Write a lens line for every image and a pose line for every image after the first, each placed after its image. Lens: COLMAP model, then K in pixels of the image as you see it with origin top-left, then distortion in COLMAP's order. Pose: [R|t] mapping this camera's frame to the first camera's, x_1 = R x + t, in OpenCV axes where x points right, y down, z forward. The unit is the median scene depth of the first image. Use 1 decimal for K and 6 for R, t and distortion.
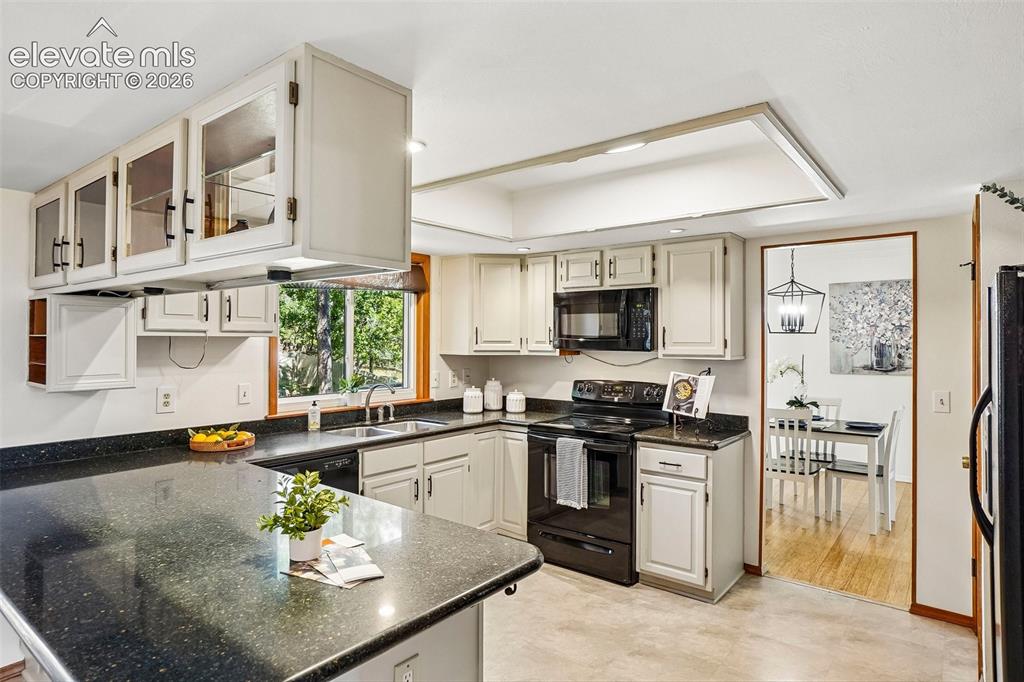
lens RADIAL K [[579.1, 0, 512.8], [0, 579.1, 336.2], [0, 0, 1]] dist [-0.005584, 0.001535]
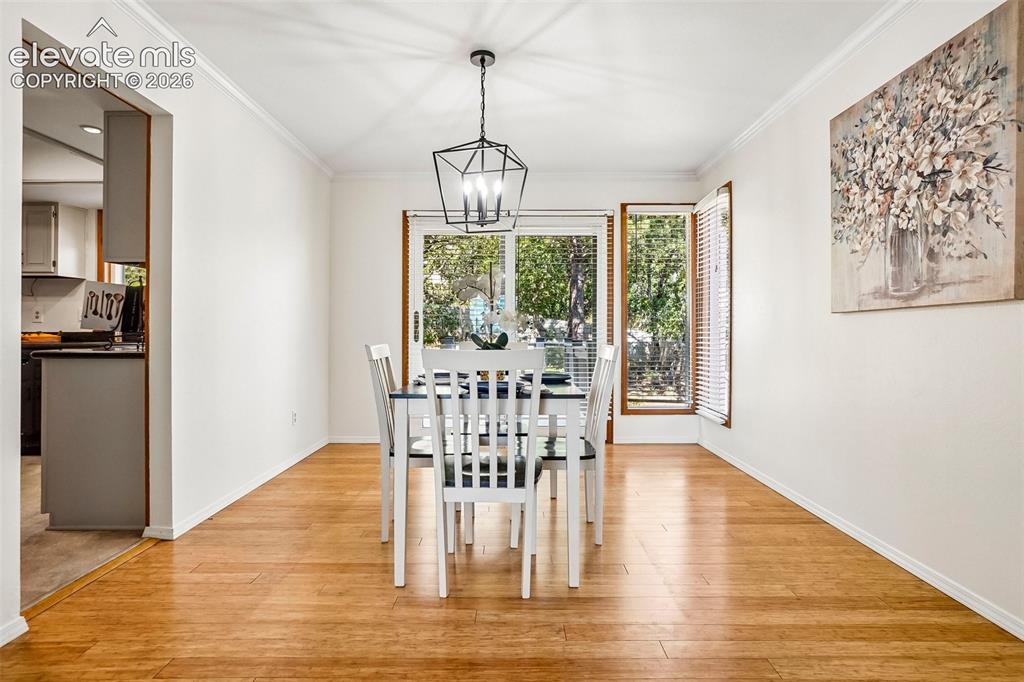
lens RADIAL K [[524.0, 0, 511.3], [0, 524.0, 323.7], [0, 0, 1]] dist [-0.003493, 0.000594]
pose [[0.614741, -0.014094, -0.788603, 1.075034], [0.004551, 0.999887, -0.014322, 0.115869], [0.788716, 0.005216, 0.614736, 0.809218]]
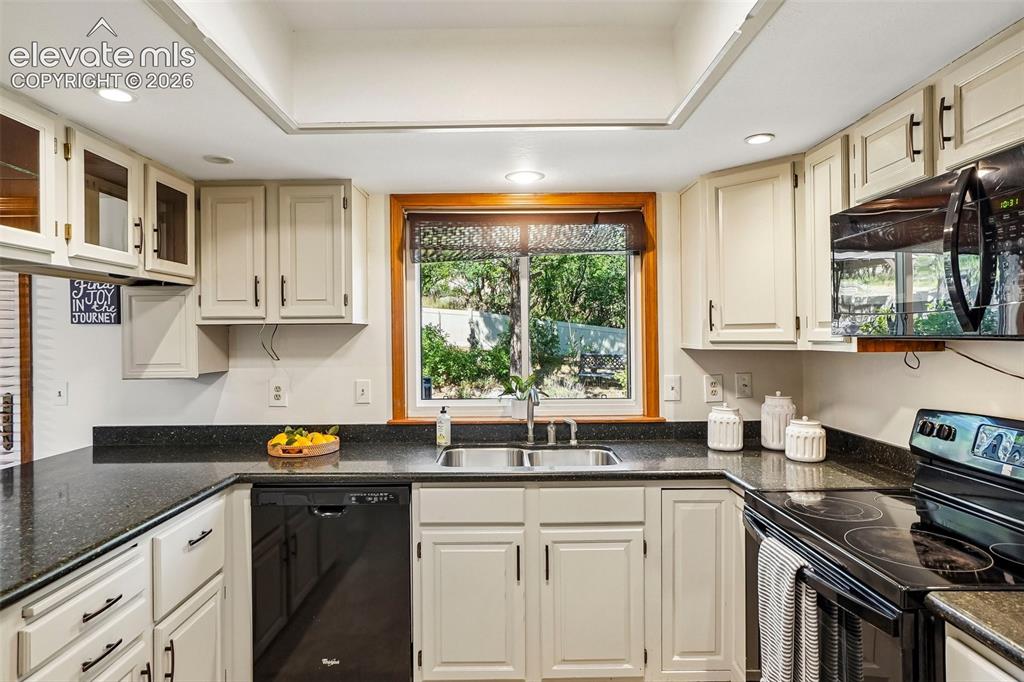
lens RADIAL K [[579.1, 0, 512.5], [0, 579.1, 334.7], [0, 0, 1]] dist [-0.005584, 0.001535]
pose [[0.626003, -0.013174, -0.779710, 0.260915], [0.014829, 0.999878, -0.004988, 0.018098], [0.779680, -0.008439, 0.626121, 0.494892]]
